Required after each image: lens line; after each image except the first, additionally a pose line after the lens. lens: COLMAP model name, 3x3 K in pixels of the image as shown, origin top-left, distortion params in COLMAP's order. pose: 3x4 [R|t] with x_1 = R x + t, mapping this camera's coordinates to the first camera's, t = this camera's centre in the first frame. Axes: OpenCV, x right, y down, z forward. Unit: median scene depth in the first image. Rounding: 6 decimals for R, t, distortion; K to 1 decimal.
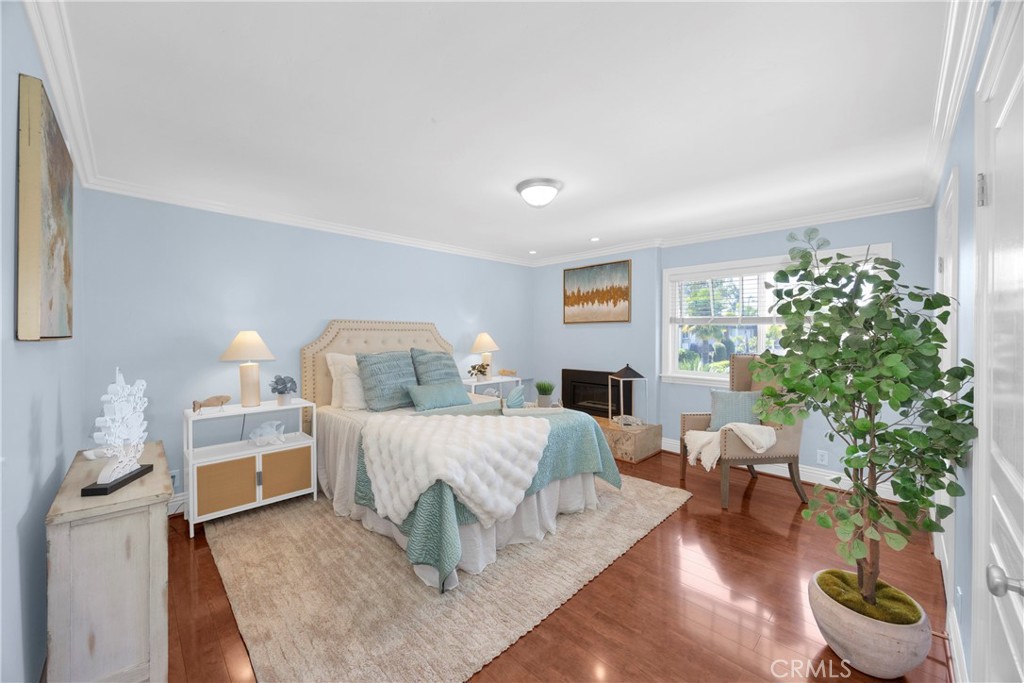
lens RADIAL K [[386.9, 0, 517.1], [0, 386.9, 337.8], [0, 0, 1]] dist [-0.001986, 0.000018]
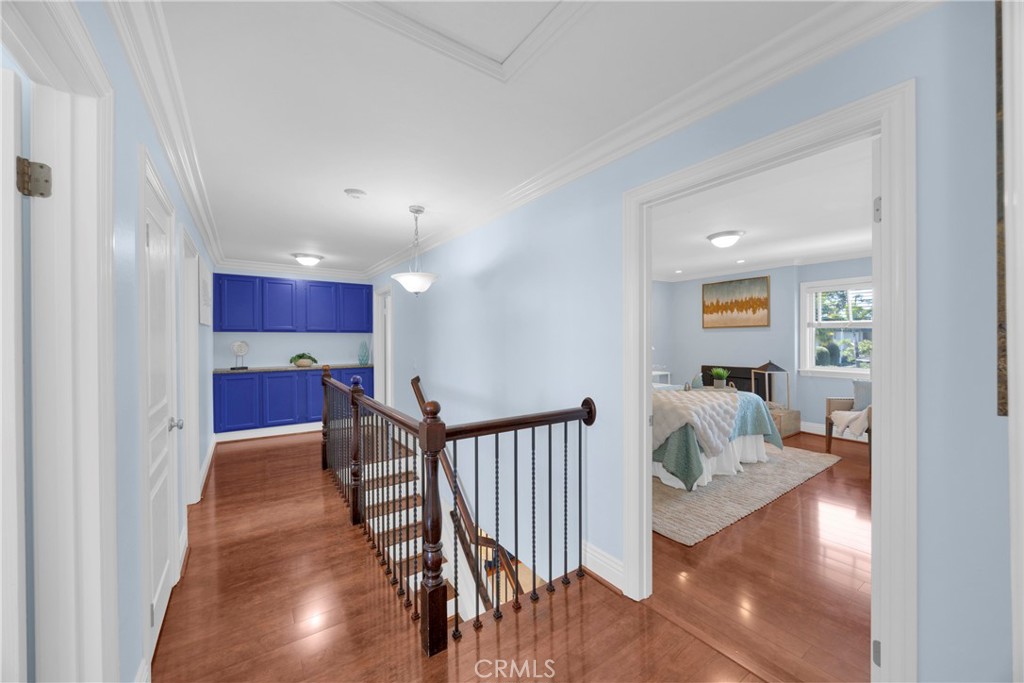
lens RADIAL K [[386.9, 0, 506.8], [0, 386.9, 339.5], [0, 0, 1]] dist [-0.001986, 0.000018]
pose [[0.982193, -0.005906, -0.187779, -0.299359], [0.004206, 0.999947, -0.009448, 0.008193], [0.187825, 0.008490, 0.982166, -0.364021]]
